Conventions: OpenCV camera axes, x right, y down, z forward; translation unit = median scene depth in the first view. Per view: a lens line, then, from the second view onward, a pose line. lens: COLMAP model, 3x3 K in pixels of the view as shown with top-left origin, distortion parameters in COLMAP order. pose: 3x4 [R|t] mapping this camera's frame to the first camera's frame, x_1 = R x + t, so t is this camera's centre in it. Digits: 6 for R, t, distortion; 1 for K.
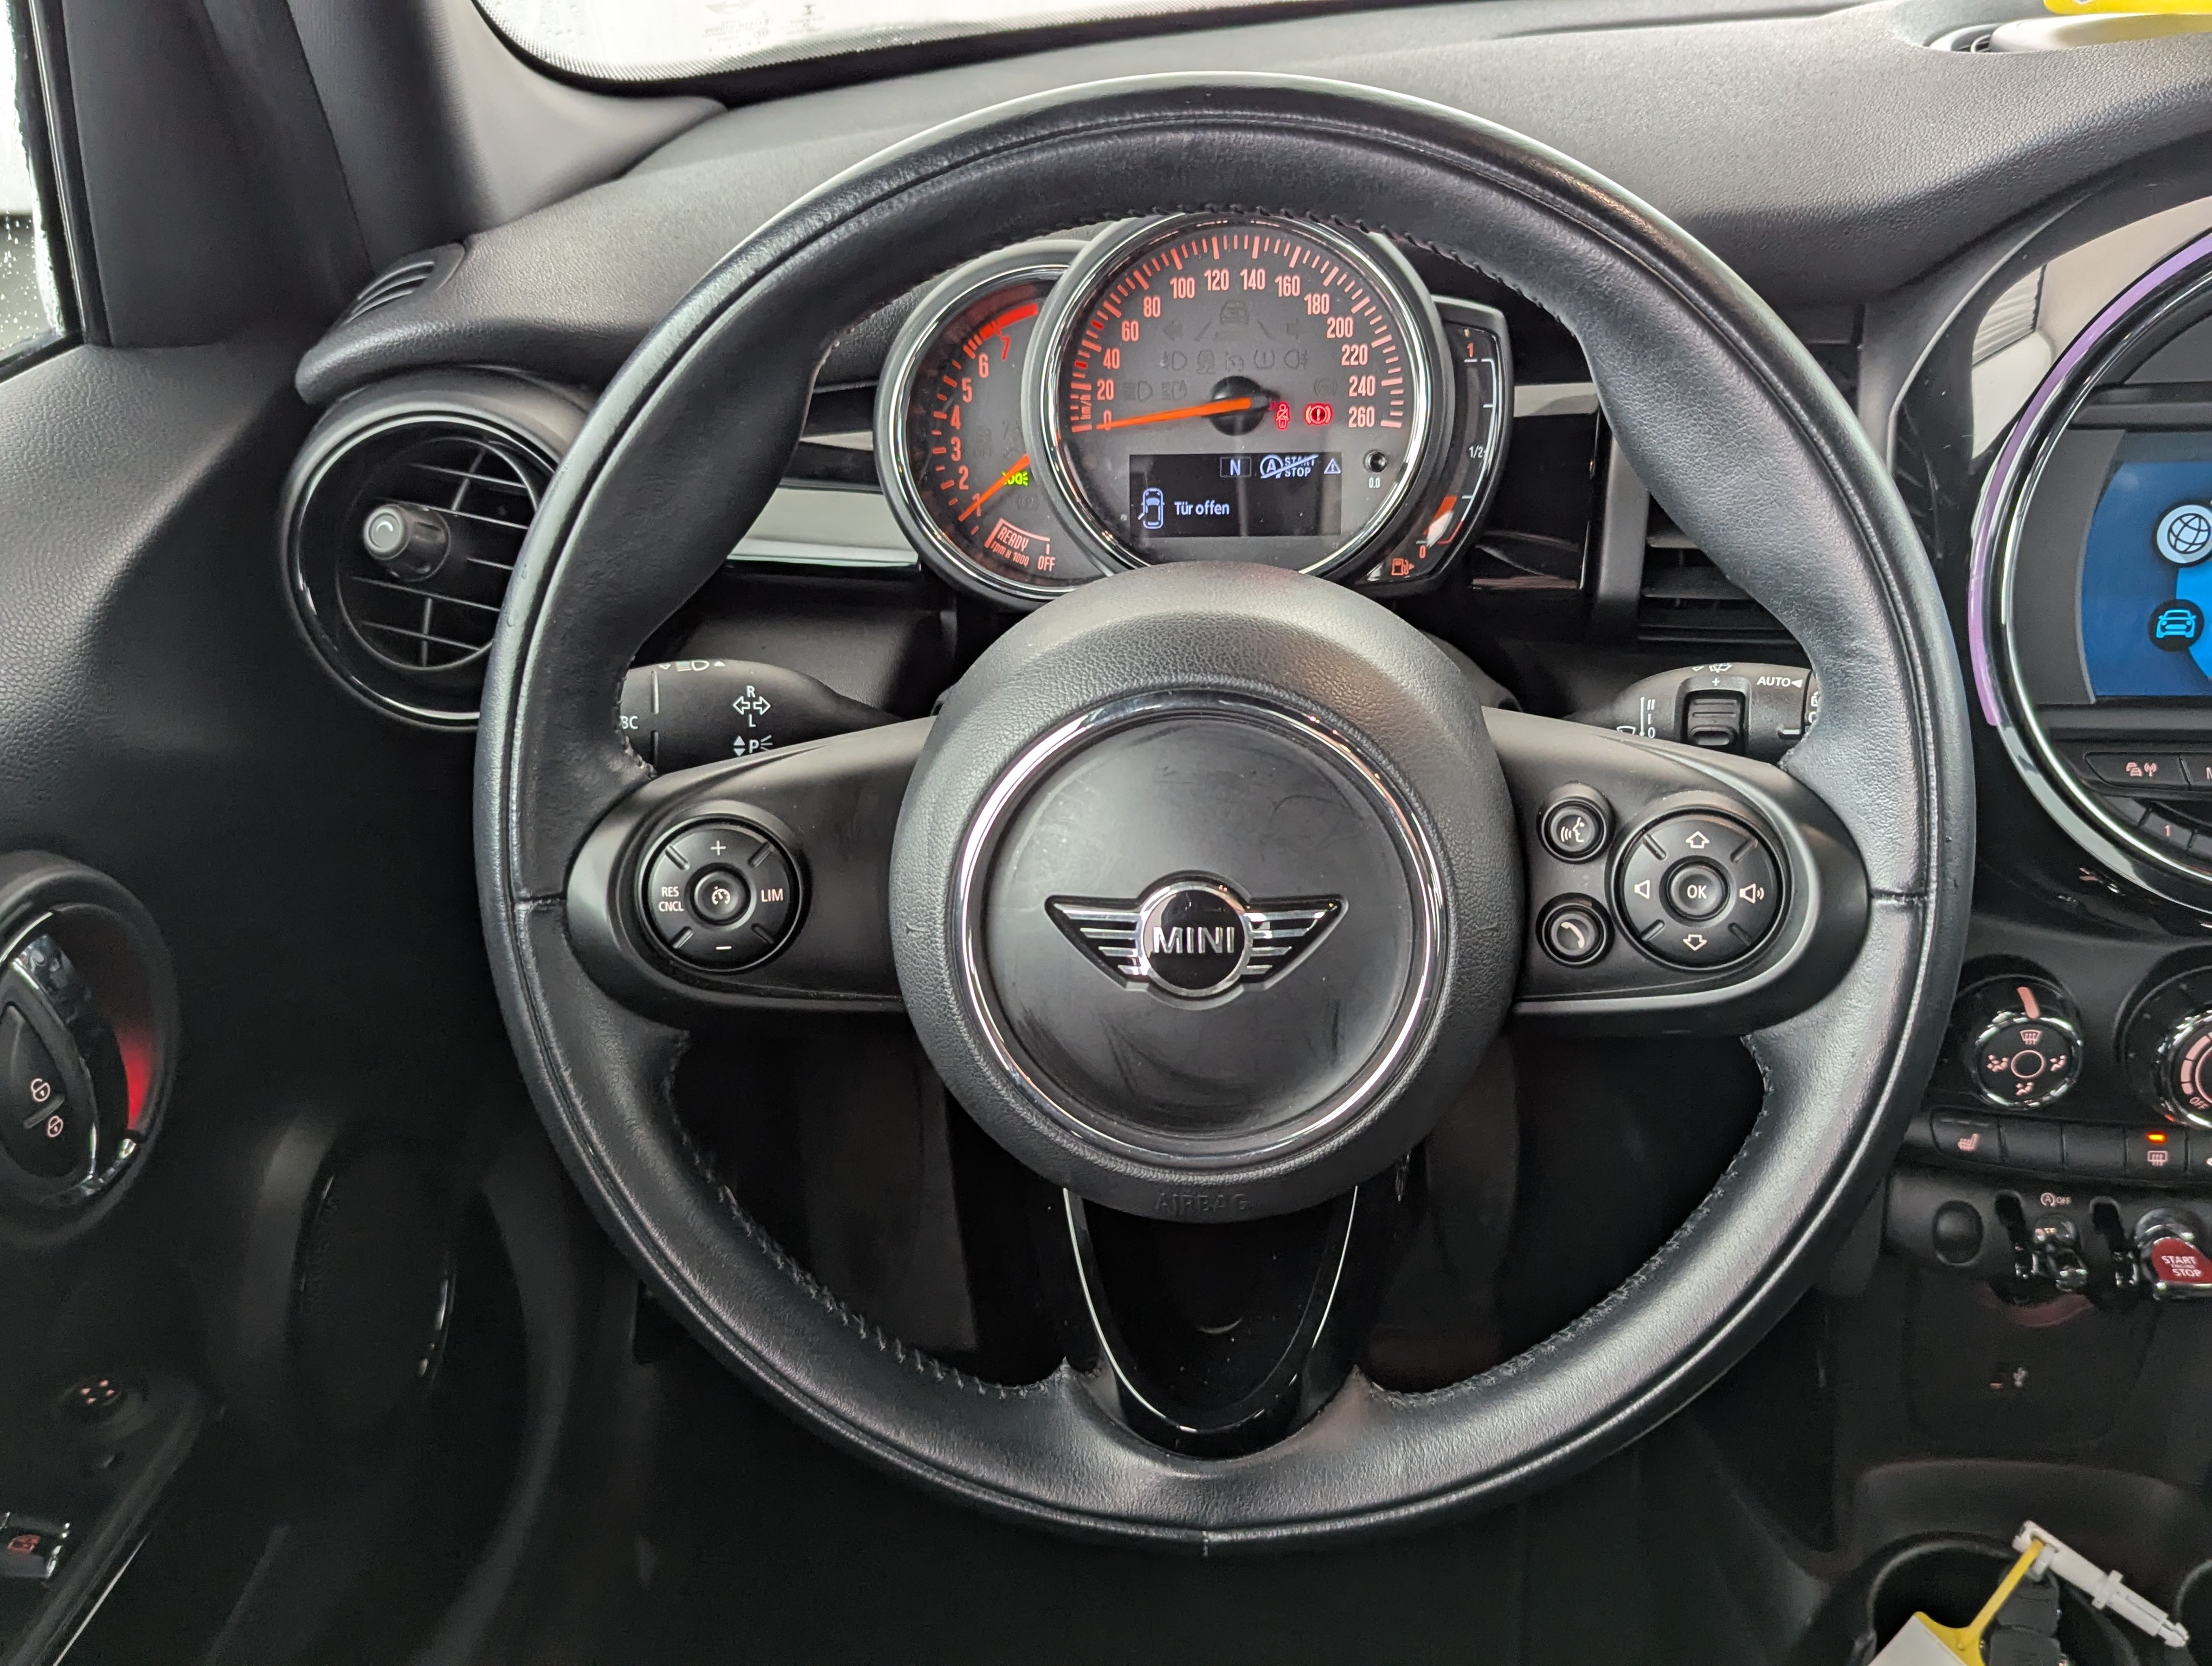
lens RADIAL K [[1984.7, 0, 1124.0], [0, 1984.7, 841.2], [0, 0, 1]] dist [0.074380, -0.087575]
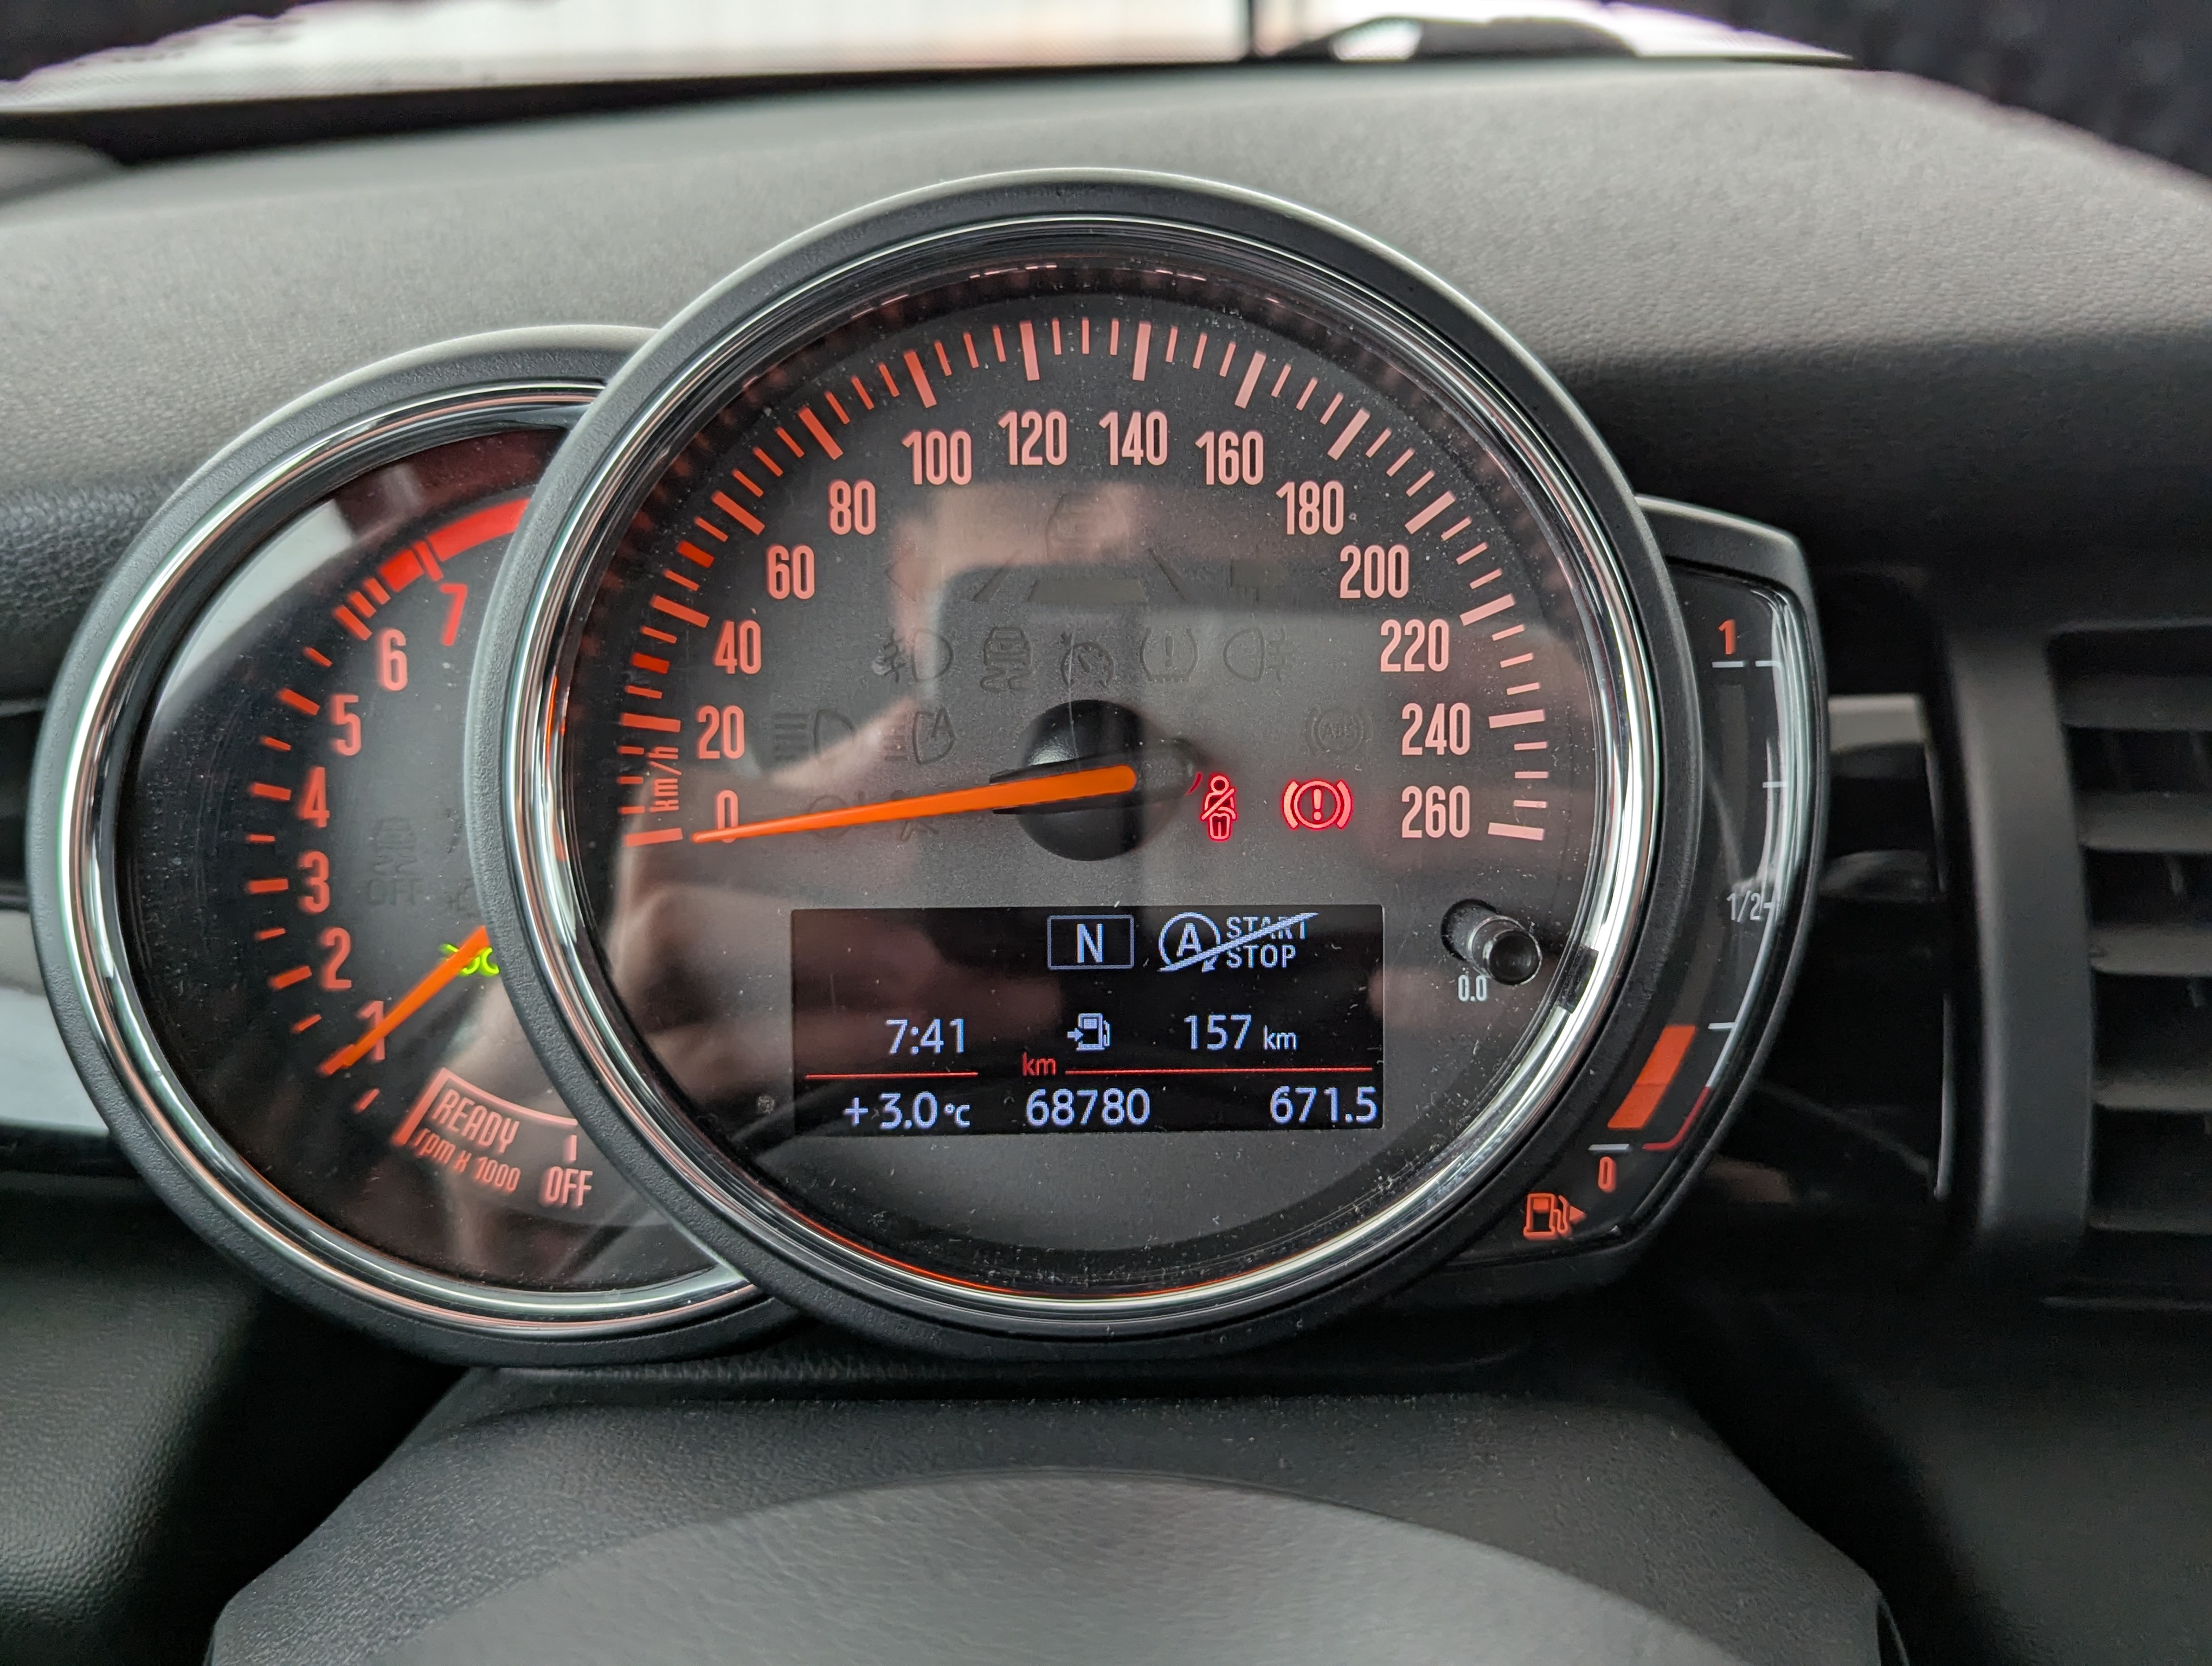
lens RADIAL K [[1984.7, 0, 1124.9], [0, 1984.7, 815.4], [0, 0, 1]] dist [0.074380, -0.087575]
pose [[0.994013, -0.000662, 0.109256, 0.023808], [0.015498, 0.990725, -0.134998, -0.166123], [-0.108153, 0.135883, 0.984804, 0.657242]]
